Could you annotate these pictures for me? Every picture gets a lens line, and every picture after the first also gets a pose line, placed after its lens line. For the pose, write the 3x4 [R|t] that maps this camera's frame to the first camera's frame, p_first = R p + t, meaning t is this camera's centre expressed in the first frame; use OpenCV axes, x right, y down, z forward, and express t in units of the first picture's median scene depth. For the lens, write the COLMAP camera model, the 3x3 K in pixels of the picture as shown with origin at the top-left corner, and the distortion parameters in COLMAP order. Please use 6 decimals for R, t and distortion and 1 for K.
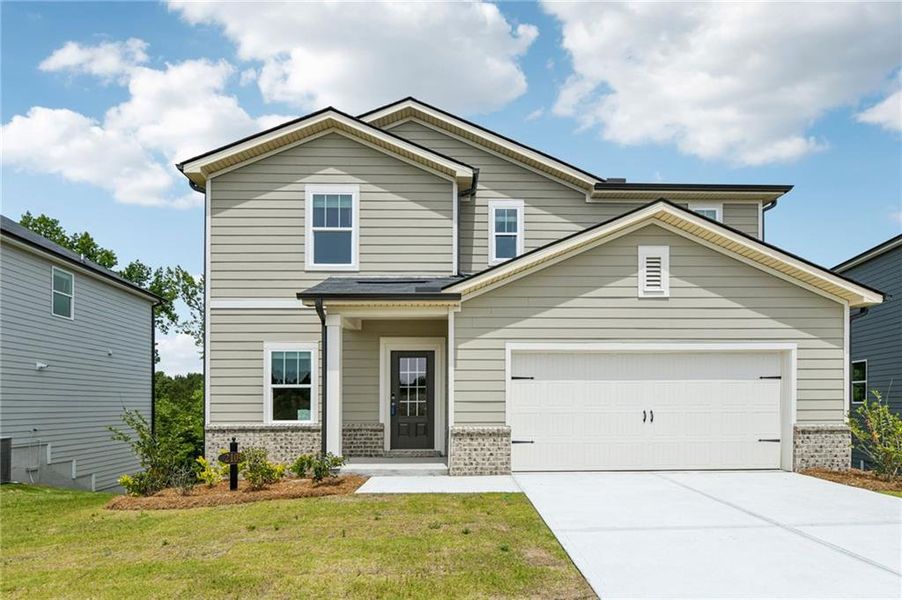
lens RADIAL K [[359.1, 0, 451.0], [0, 359.1, 337.0], [0, 0, 1]] dist [-0.002167, -0.000080]
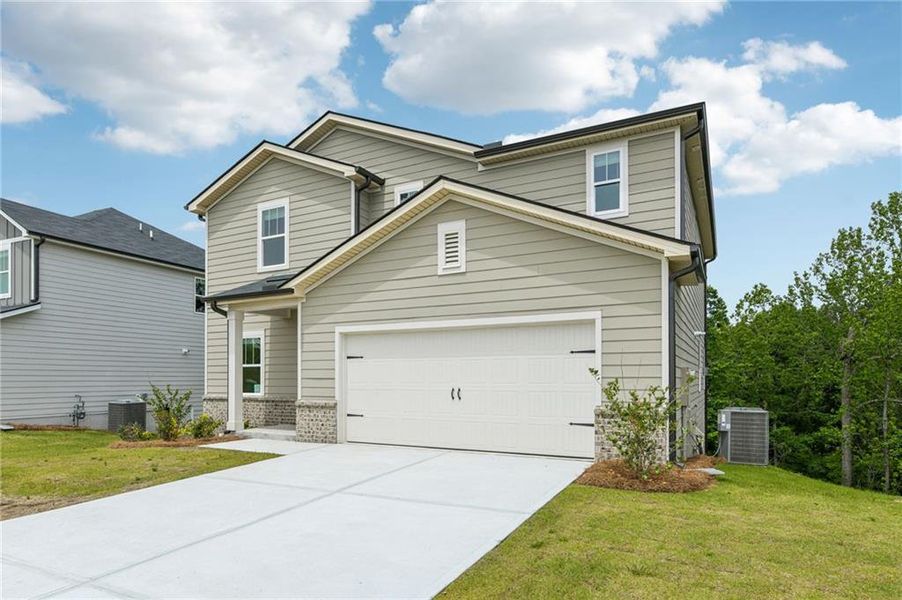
lens RADIAL K [[395.7, 0, 455.8], [0, 395.7, 297.4], [0, 0, 1]] dist [-0.001009, -0.000412]
pose [[0.919371, -0.076766, -0.385830, 0.985150], [0.069342, 0.997042, -0.033143, -0.007904], [0.387233, 0.003717, 0.921974, -0.004319]]
